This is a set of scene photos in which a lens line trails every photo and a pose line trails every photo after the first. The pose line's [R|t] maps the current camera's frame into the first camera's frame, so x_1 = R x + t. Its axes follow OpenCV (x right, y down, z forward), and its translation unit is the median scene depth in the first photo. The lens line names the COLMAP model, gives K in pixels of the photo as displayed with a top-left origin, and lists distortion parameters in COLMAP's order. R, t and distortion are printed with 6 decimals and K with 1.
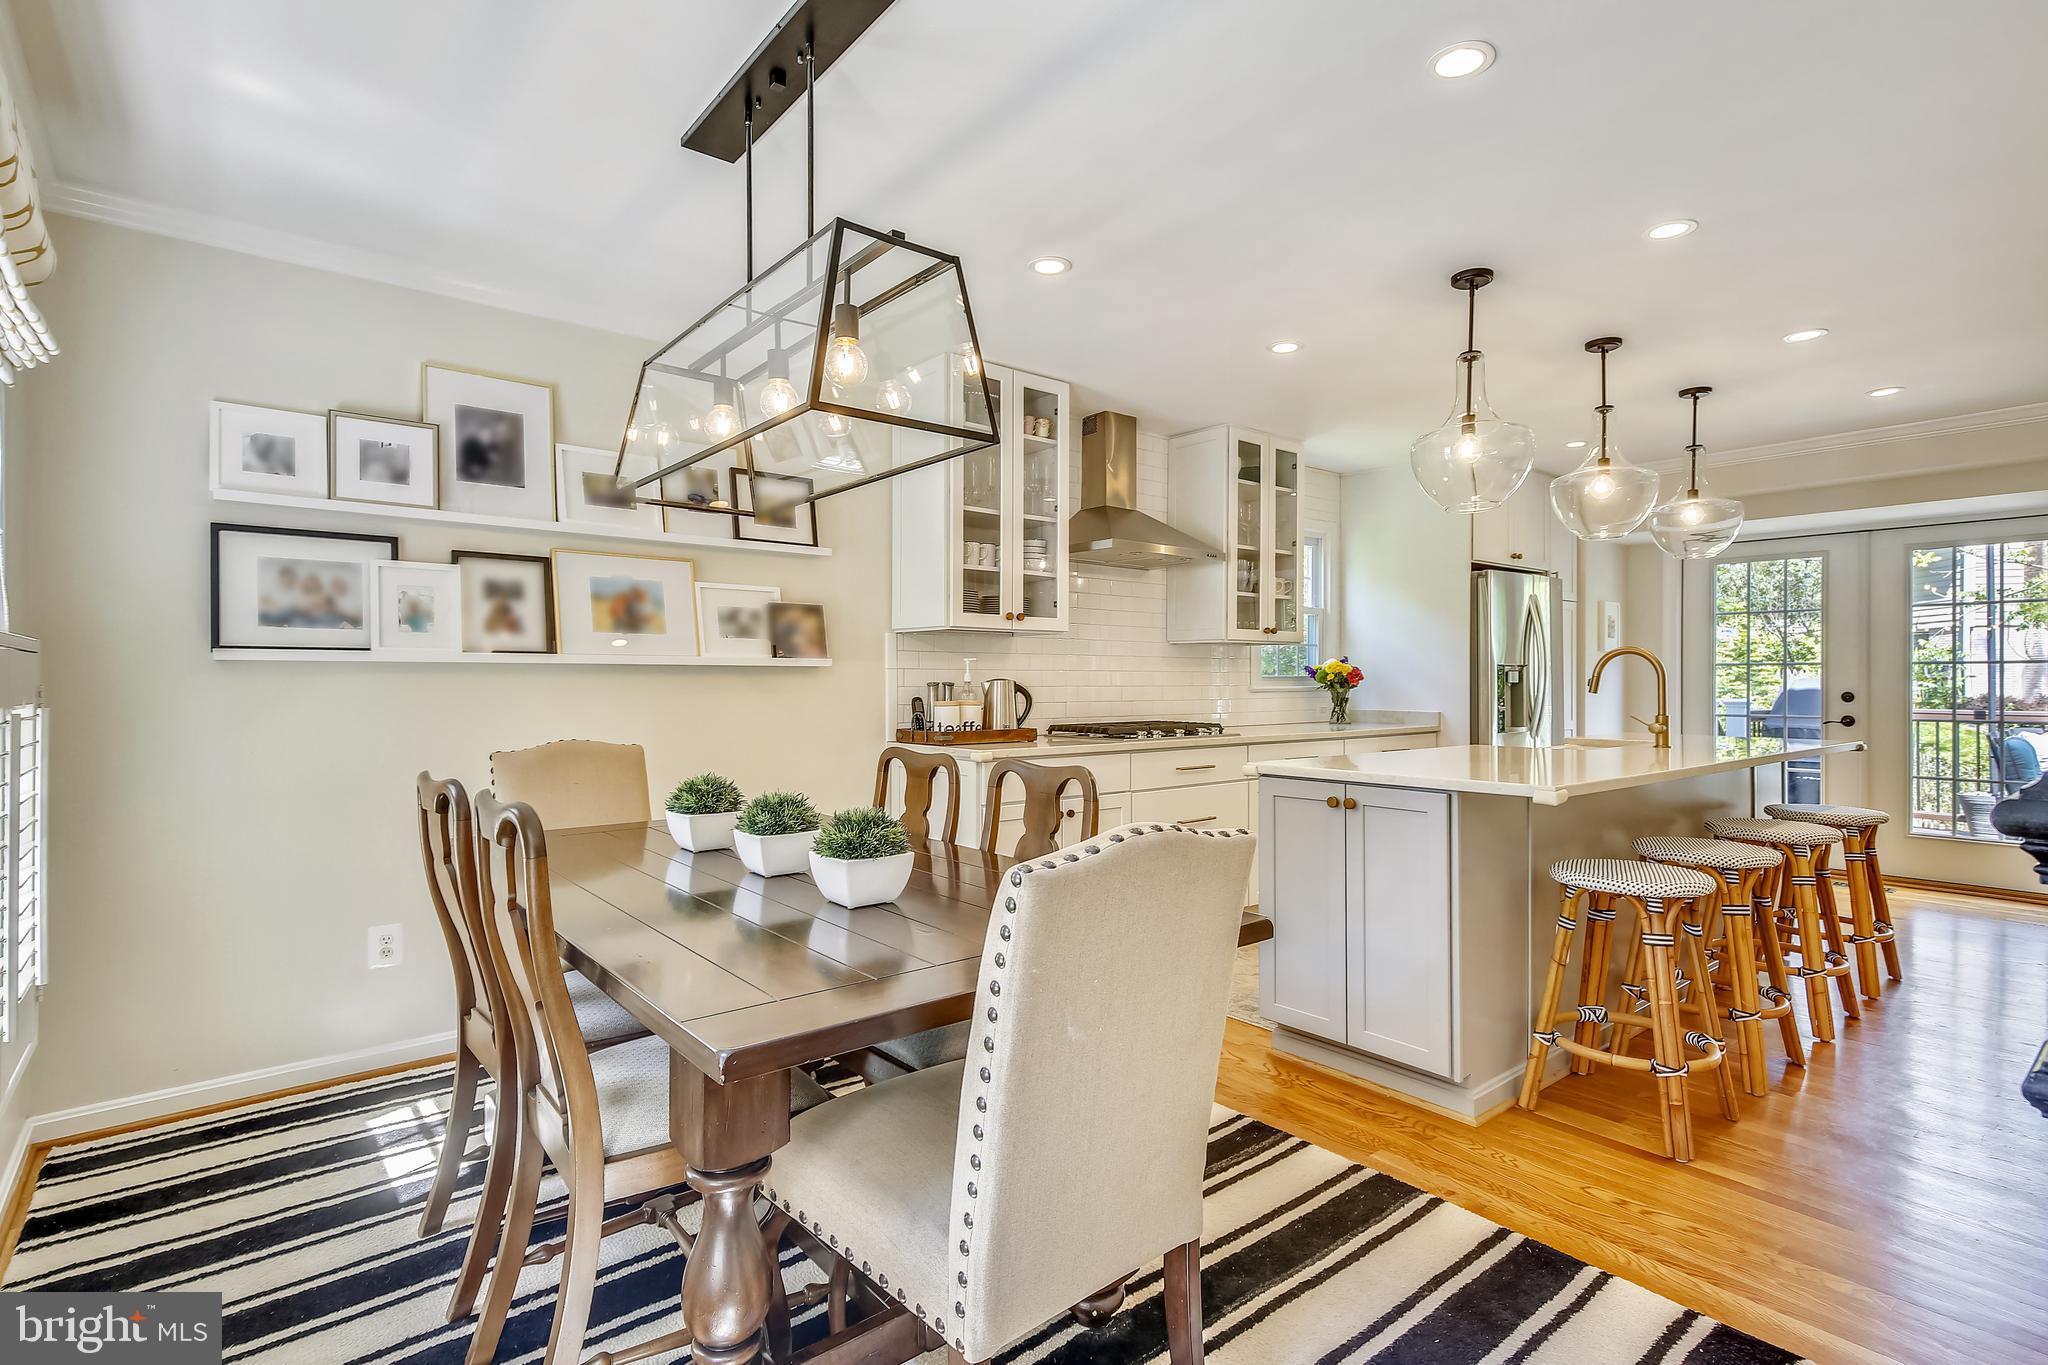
lens RADIAL K [[995.1, 0, 1028.1], [0, 995.1, 678.4], [0, 0, 1]] dist [0.019514, -0.008717]
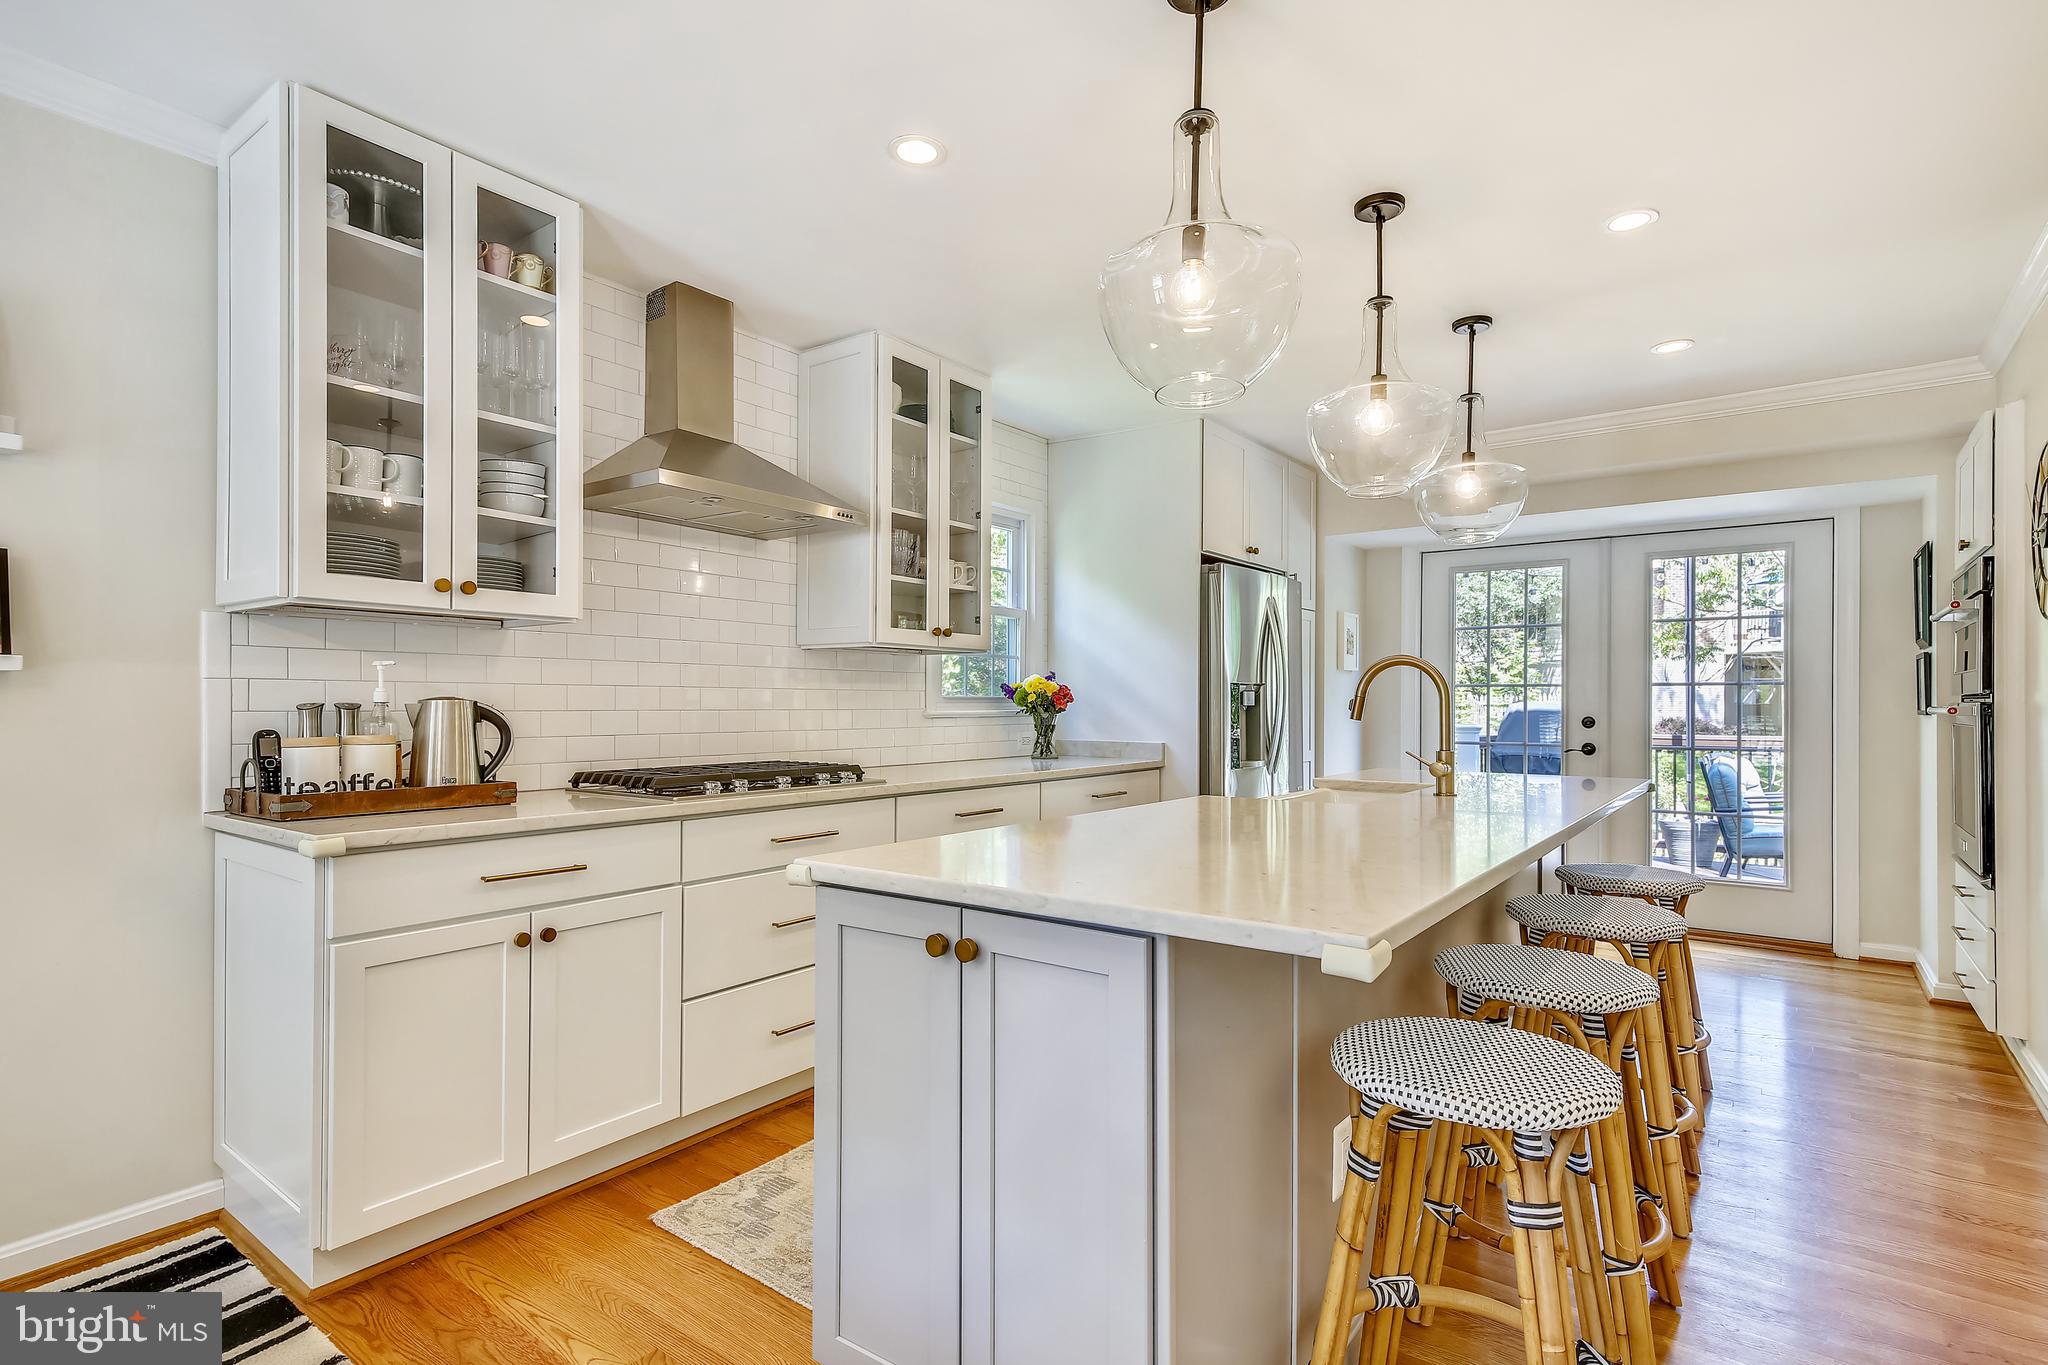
lens RADIAL K [[995.1, 0, 1036.5], [0, 995.1, 705.6], [0, 0, 1]] dist [0.019514, -0.008717]
pose [[0.968341, 0.001214, 0.249629, 0.140128], [-0.002111, 0.999992, 0.003322, 0.002197], [-0.249623, -0.003744, 0.968336, 0.311004]]
